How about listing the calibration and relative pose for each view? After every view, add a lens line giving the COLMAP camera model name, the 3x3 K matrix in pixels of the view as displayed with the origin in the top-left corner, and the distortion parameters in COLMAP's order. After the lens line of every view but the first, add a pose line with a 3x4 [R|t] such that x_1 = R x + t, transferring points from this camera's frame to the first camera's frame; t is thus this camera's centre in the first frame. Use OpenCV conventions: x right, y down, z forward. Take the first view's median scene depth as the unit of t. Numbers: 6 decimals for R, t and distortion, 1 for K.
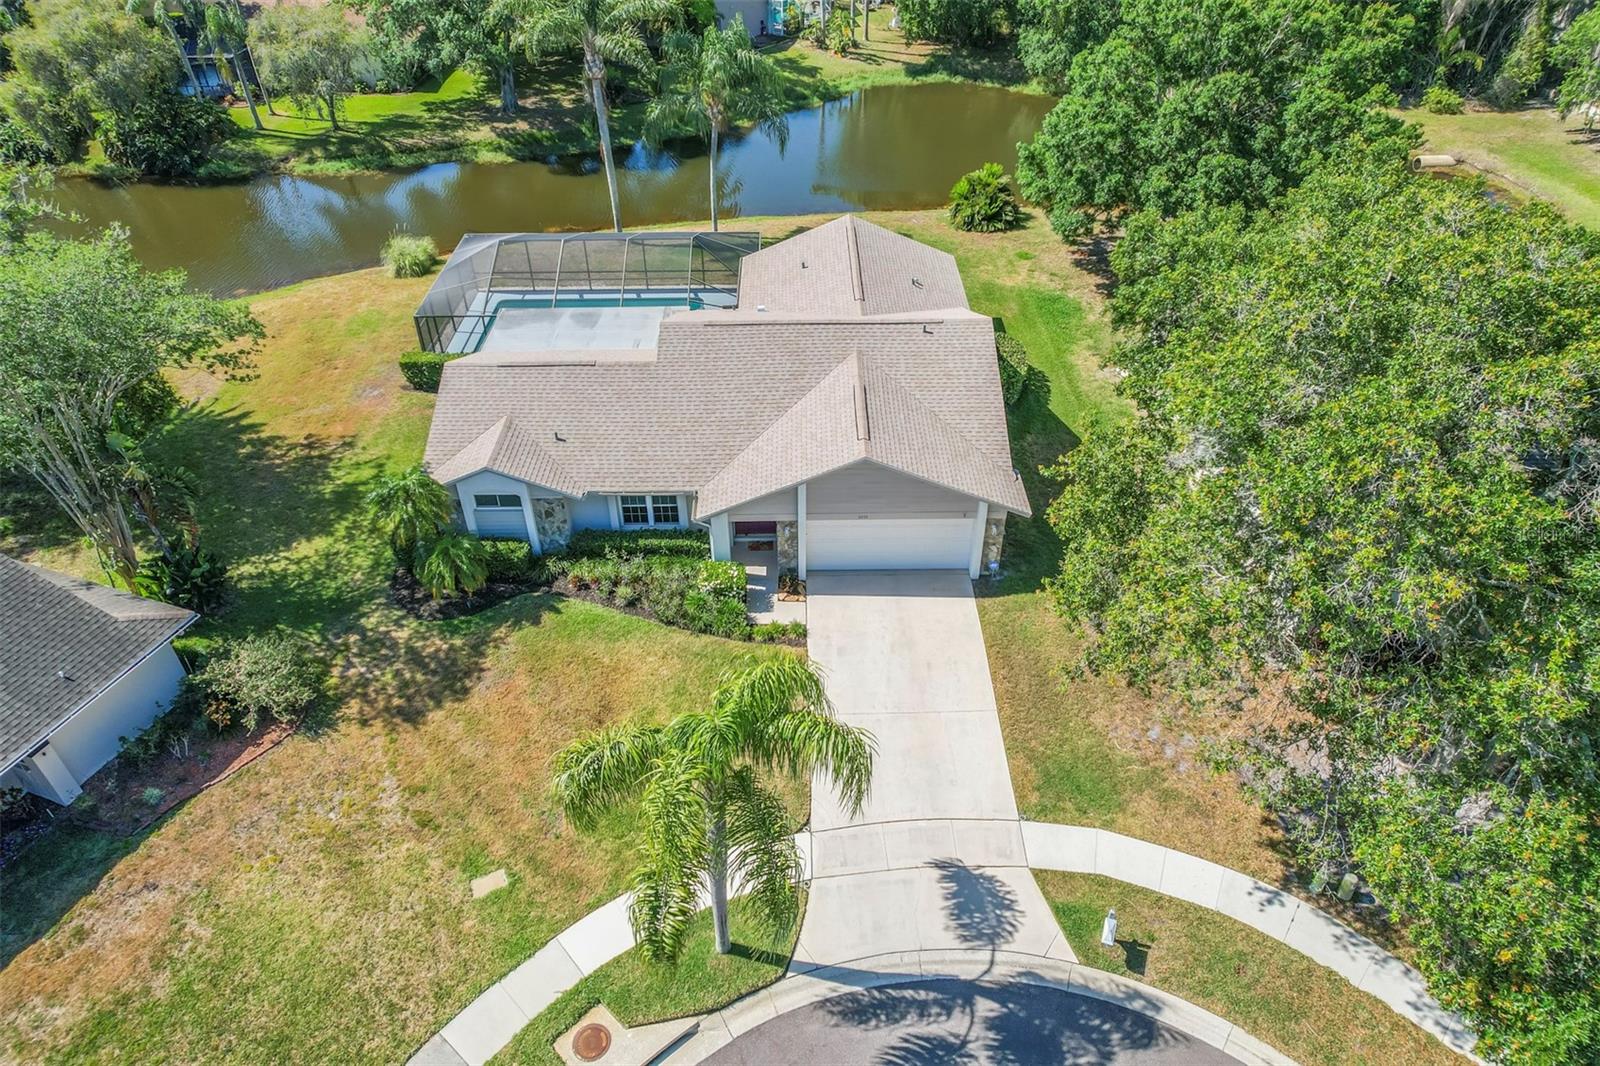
lens RADIAL K [[1038.3, 0, 801.0], [0, 1038.3, 531.0], [0, 0, 1]] dist [-0.058727, 0.080076]
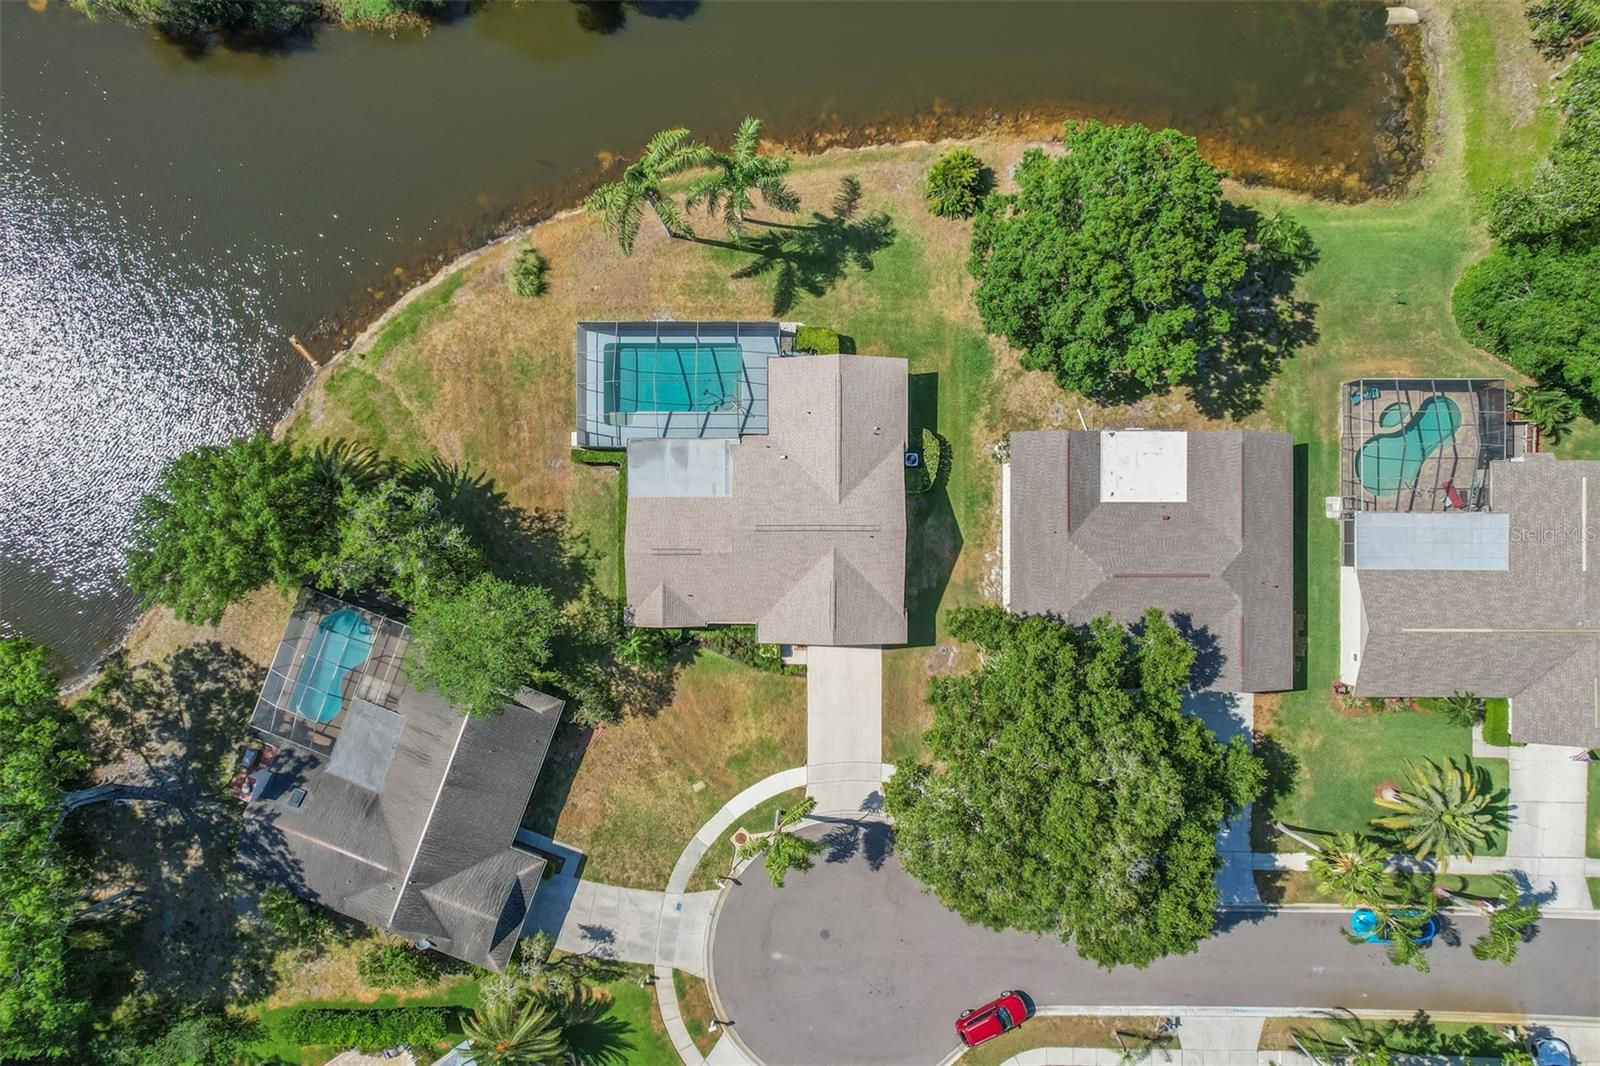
lens RADIAL K [[1038.3, 0, 801.0], [0, 1038.3, 531.0], [0, 0, 1]] dist [-0.058727, 0.080076]
pose [[0.999929, 0.009238, -0.007554, 0.006813], [0.000234, 0.617659, 0.786446, -1.935853], [0.011931, -0.786392, 0.617612, -0.205185]]
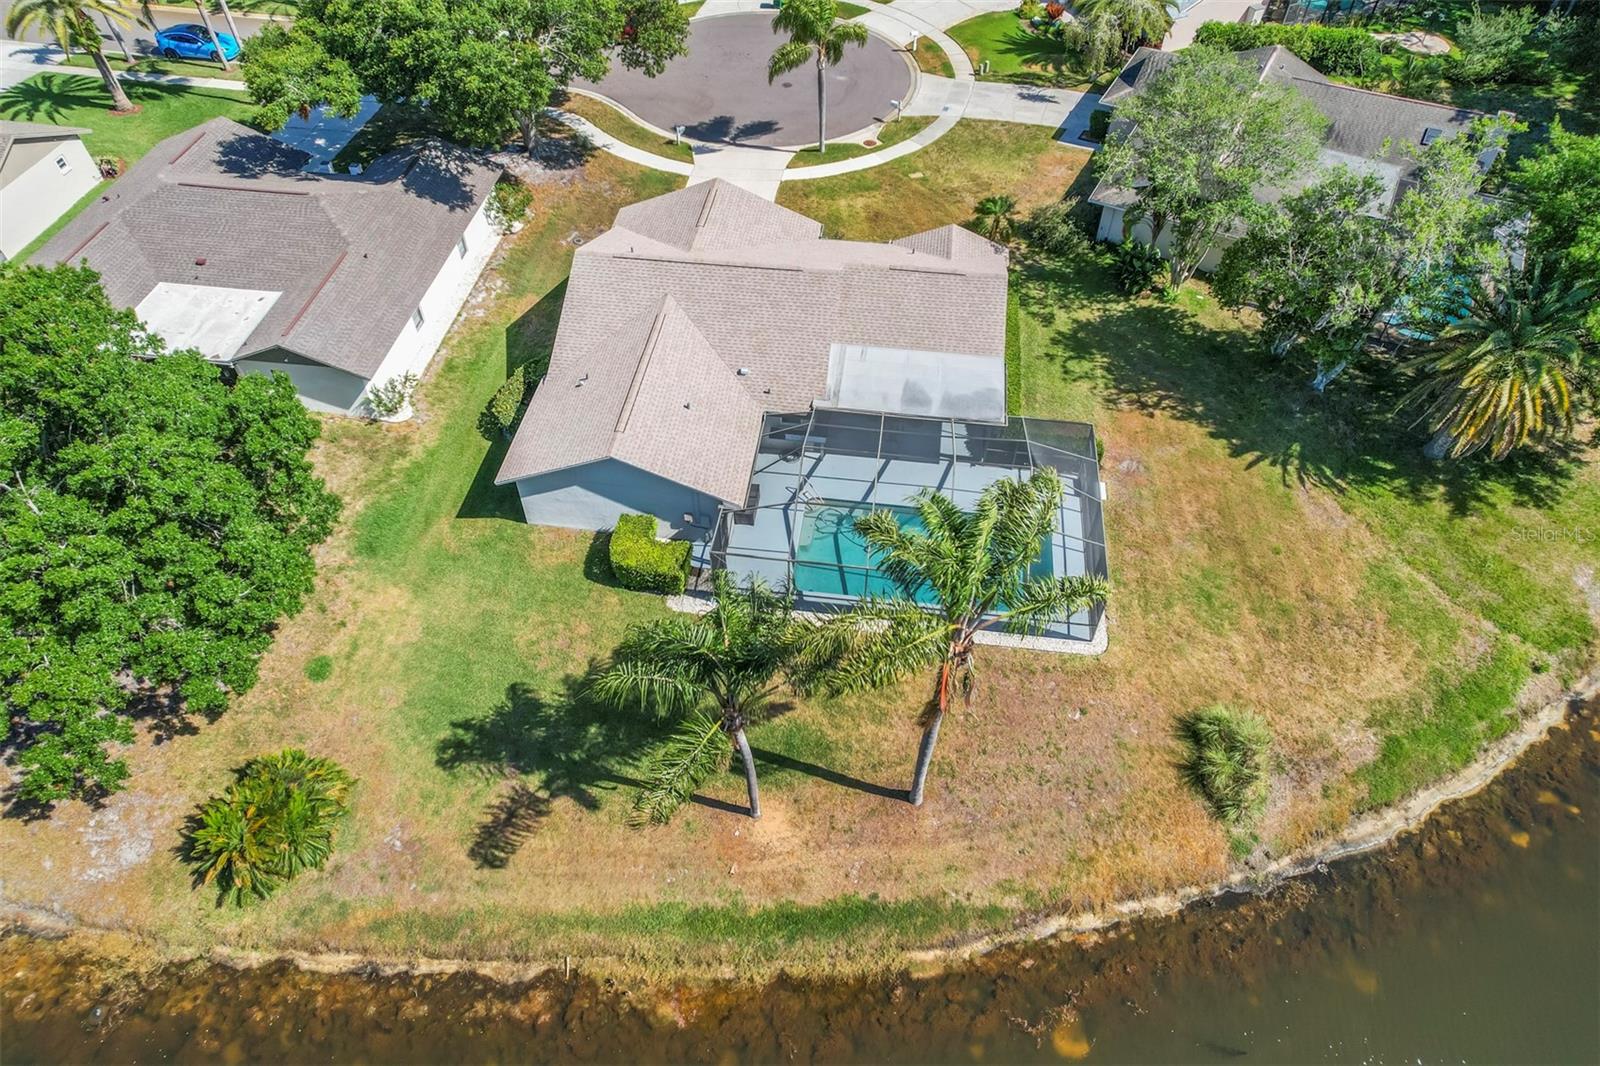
lens RADIAL K [[1038.3, 0, 801.0], [0, 1038.3, 531.0], [0, 0, 1]] dist [-0.058727, 0.080076]
pose [[-0.990907, -0.099896, 0.090134, -0.265148], [0.083479, 0.068921, 0.994123, -1.597572], [-0.105521, 0.992608, -0.059955, 1.577729]]
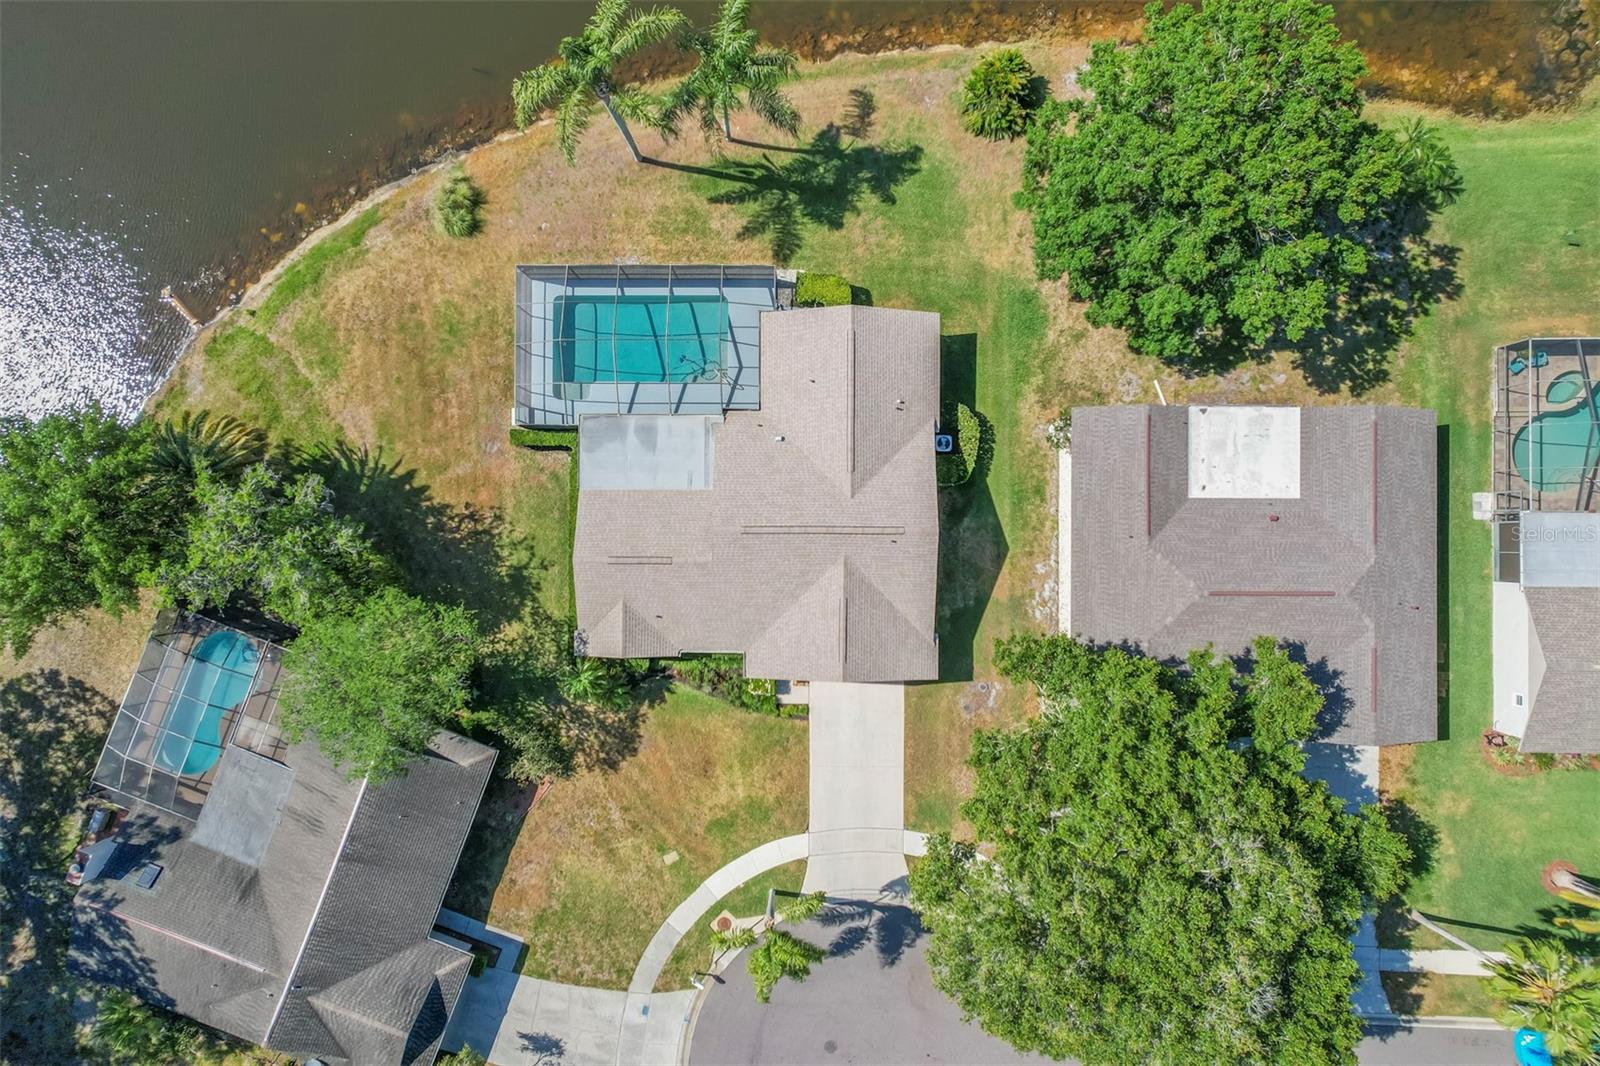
lens RADIAL K [[1012.1, 0, 803.1], [0, 1012.1, 532.6], [0, 0, 1]] dist [-0.054480, 0.063411]
pose [[0.999832, 0.012780, -0.013117, 0.014453], [0.002317, 0.622242, 0.782821, -1.500492], [0.018167, -0.782720, 0.622108, 0.126941]]
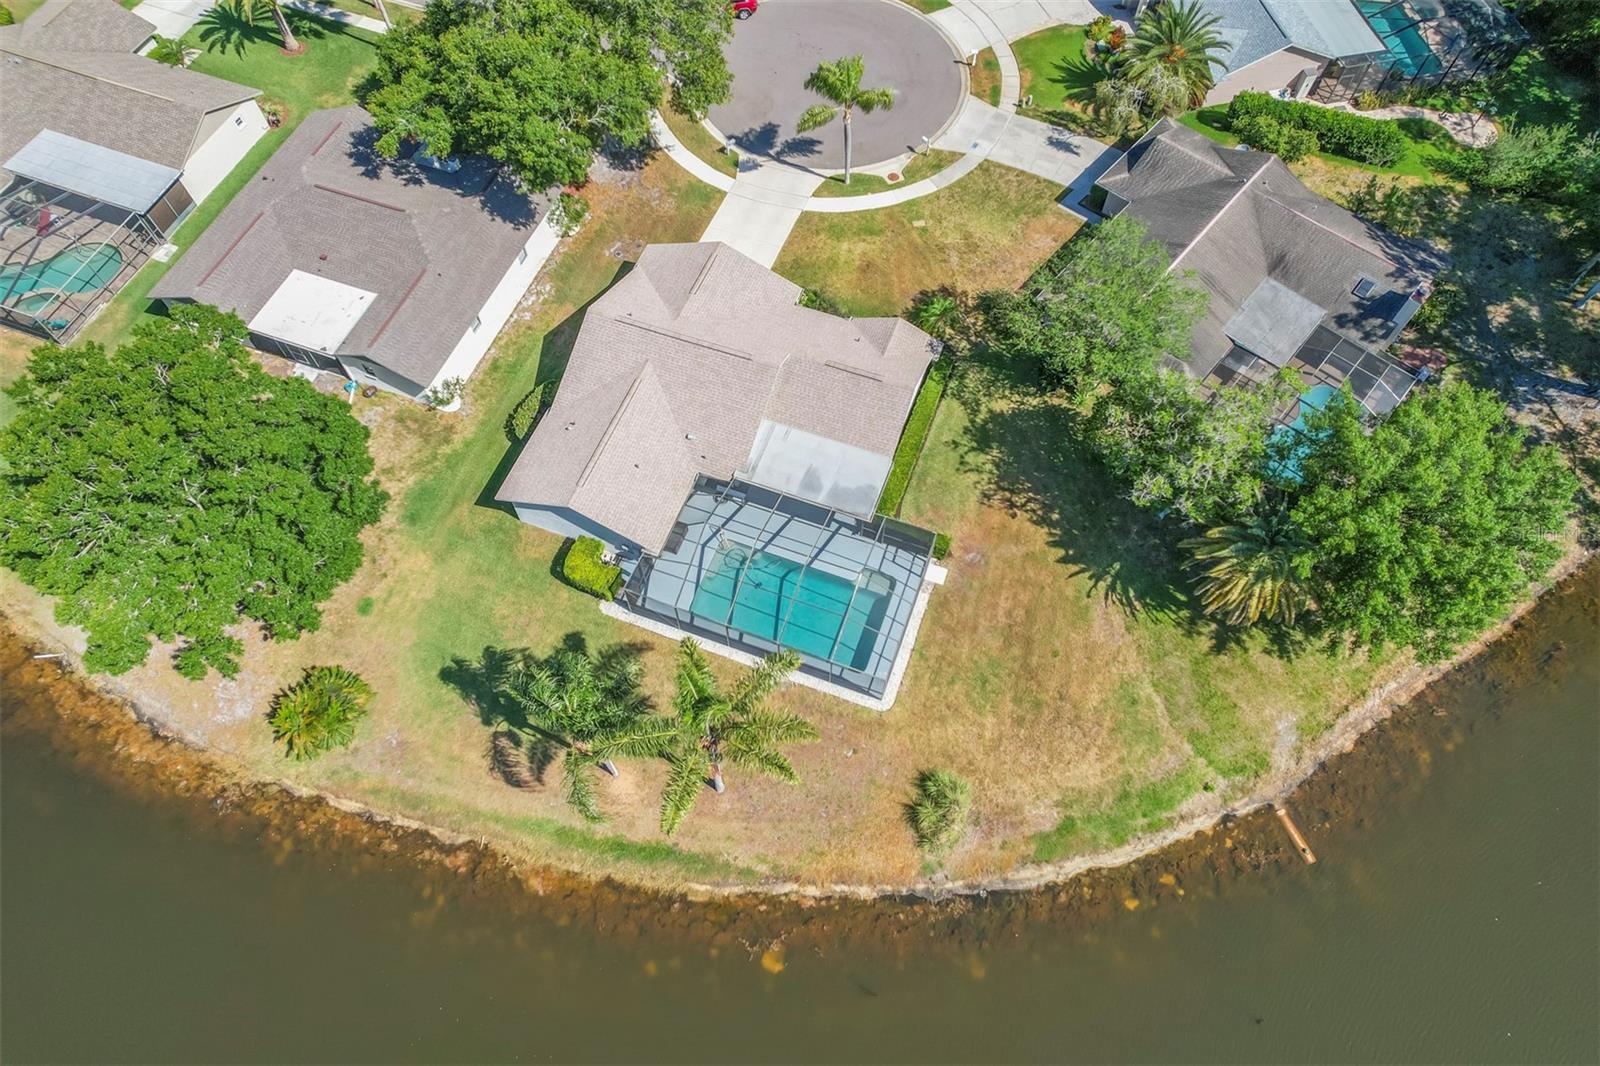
lens RADIAL K [[1038.3, 0, 801.0], [0, 1038.3, 531.0], [0, 0, 1]] dist [-0.058727, 0.080076]
pose [[-0.934547, -0.309288, 0.175965, -0.590661], [0.222310, -0.121349, 0.967395, -1.978353], [-0.277850, 0.943194, 0.182164, 1.073346]]
